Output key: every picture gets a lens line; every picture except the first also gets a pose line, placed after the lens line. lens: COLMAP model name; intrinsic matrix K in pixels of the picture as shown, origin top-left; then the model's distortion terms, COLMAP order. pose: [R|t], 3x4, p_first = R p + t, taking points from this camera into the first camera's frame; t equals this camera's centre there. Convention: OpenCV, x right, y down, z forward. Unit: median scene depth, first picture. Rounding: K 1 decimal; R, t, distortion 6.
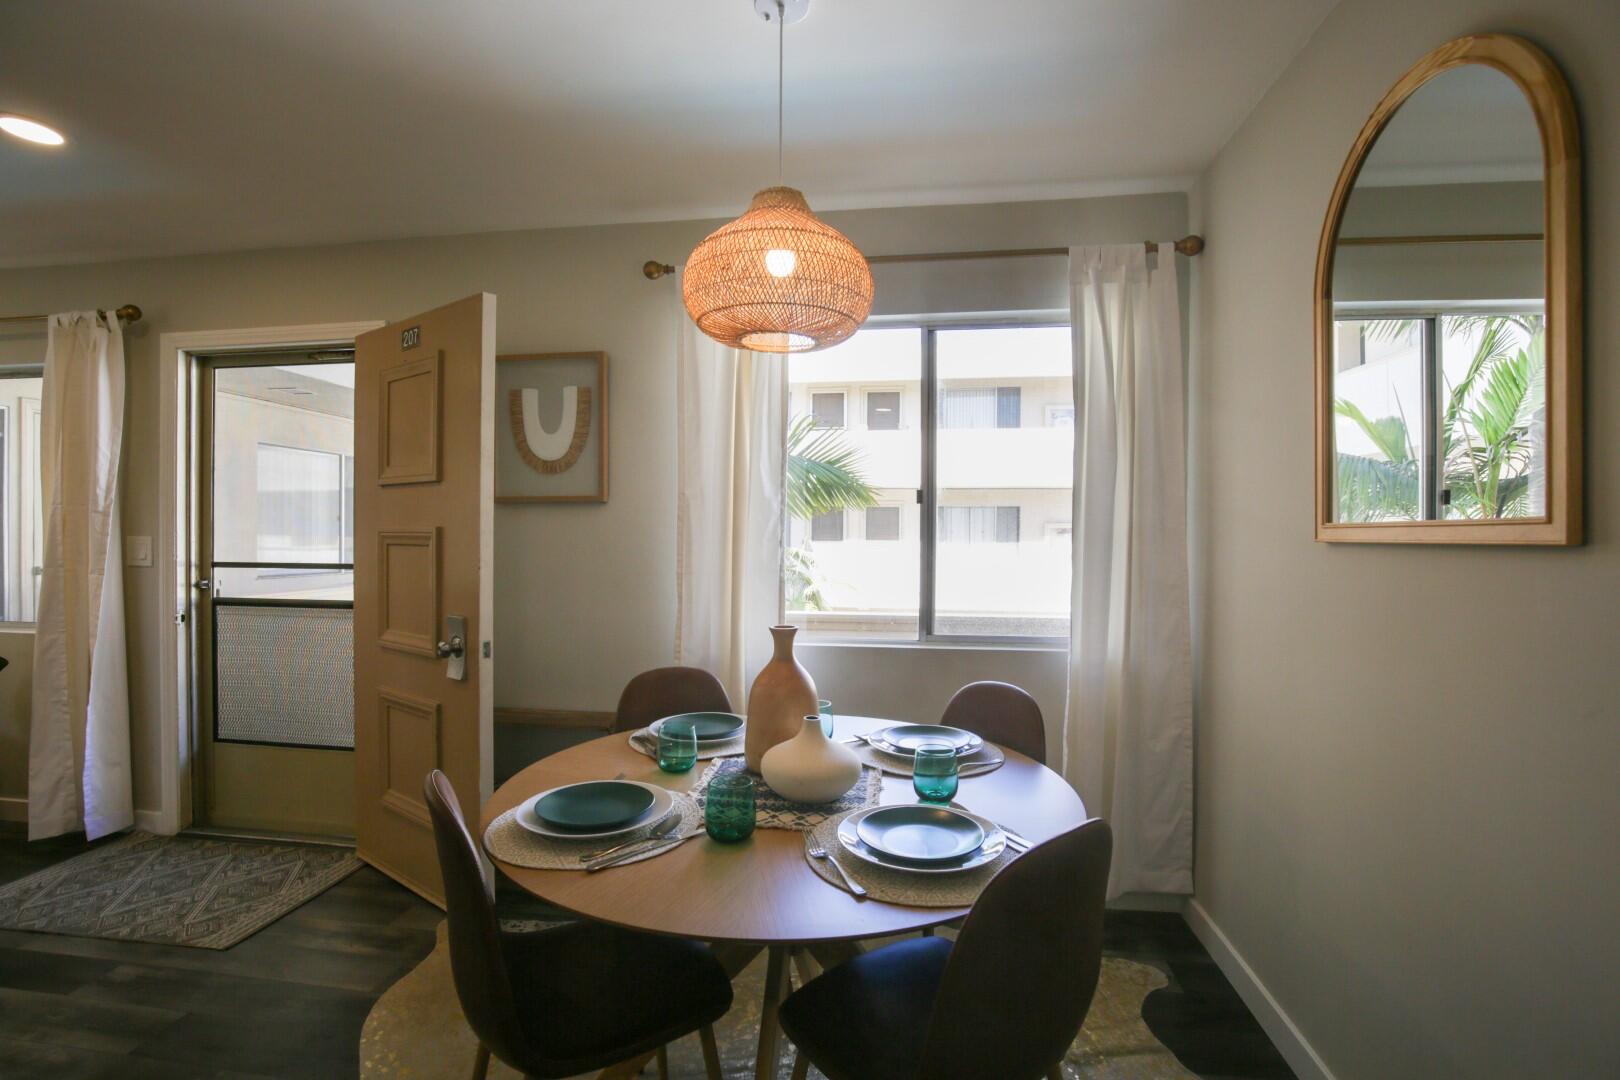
lens RADIAL K [[740.9, 0, 801.9], [0, 740.9, 539.8], [0, 0, 1]] dist [-0.032088, 0.004930]
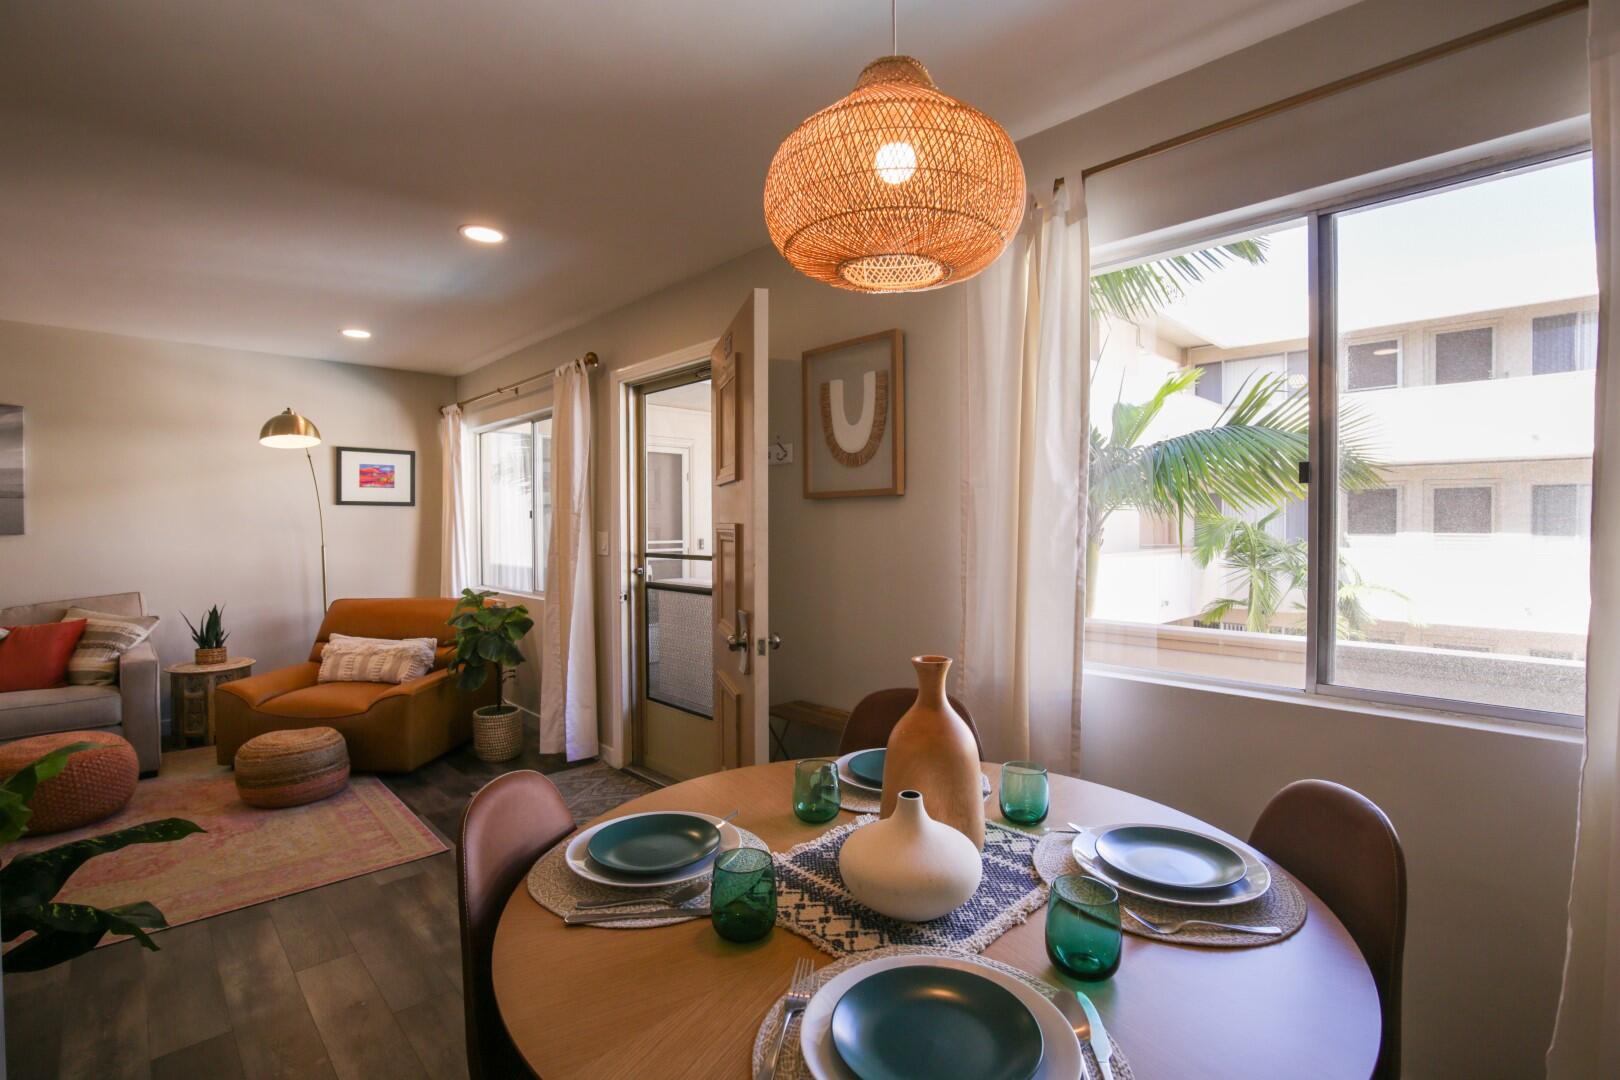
lens RADIAL K [[740.9, 0, 817.0], [0, 740.9, 537.8], [0, 0, 1]] dist [-0.032088, 0.004930]
pose [[0.792860, 0.005023, -0.609383, 0.205492], [0.000321, 0.999962, 0.008659, -0.006166], [0.609403, -0.007061, 0.792829, 0.214335]]
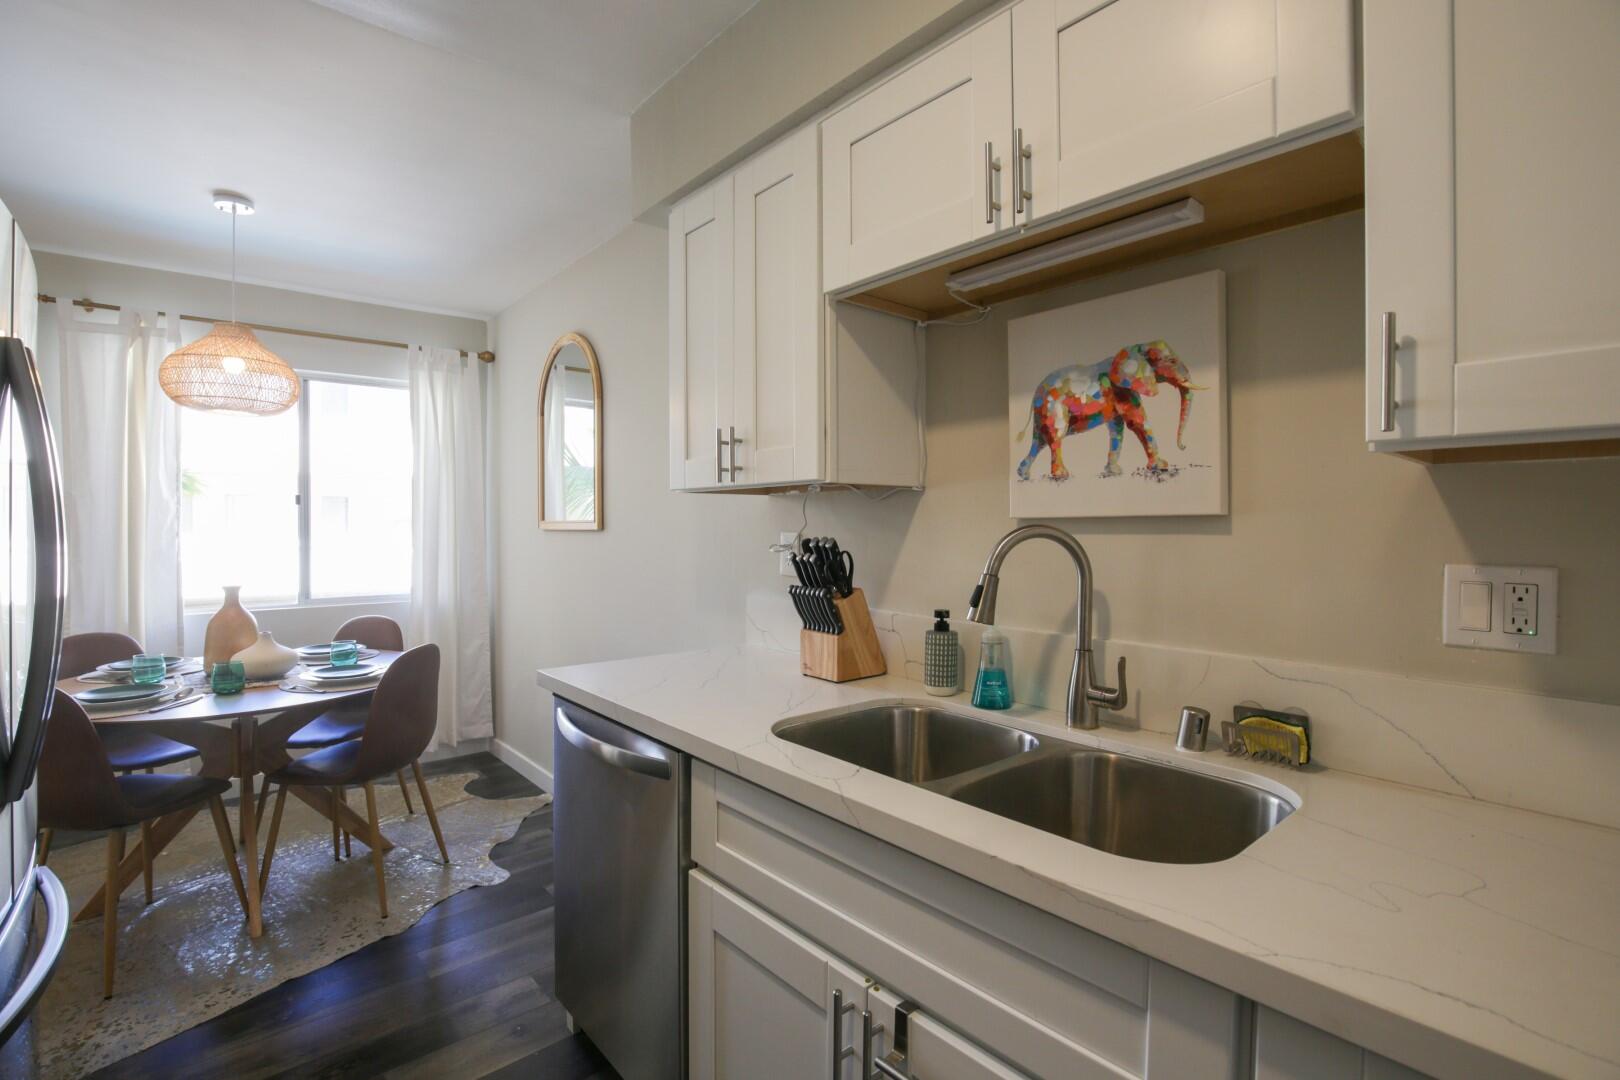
lens RADIAL K [[740.9, 0, 820.7], [0, 740.9, 534.1], [0, 0, 1]] dist [-0.032088, 0.004930]
pose [[0.639235, -0.010528, 0.768939, -0.259242], [0.009810, 0.999937, 0.005536, 0.007332], [-0.768949, 0.004004, 0.639298, -0.613544]]
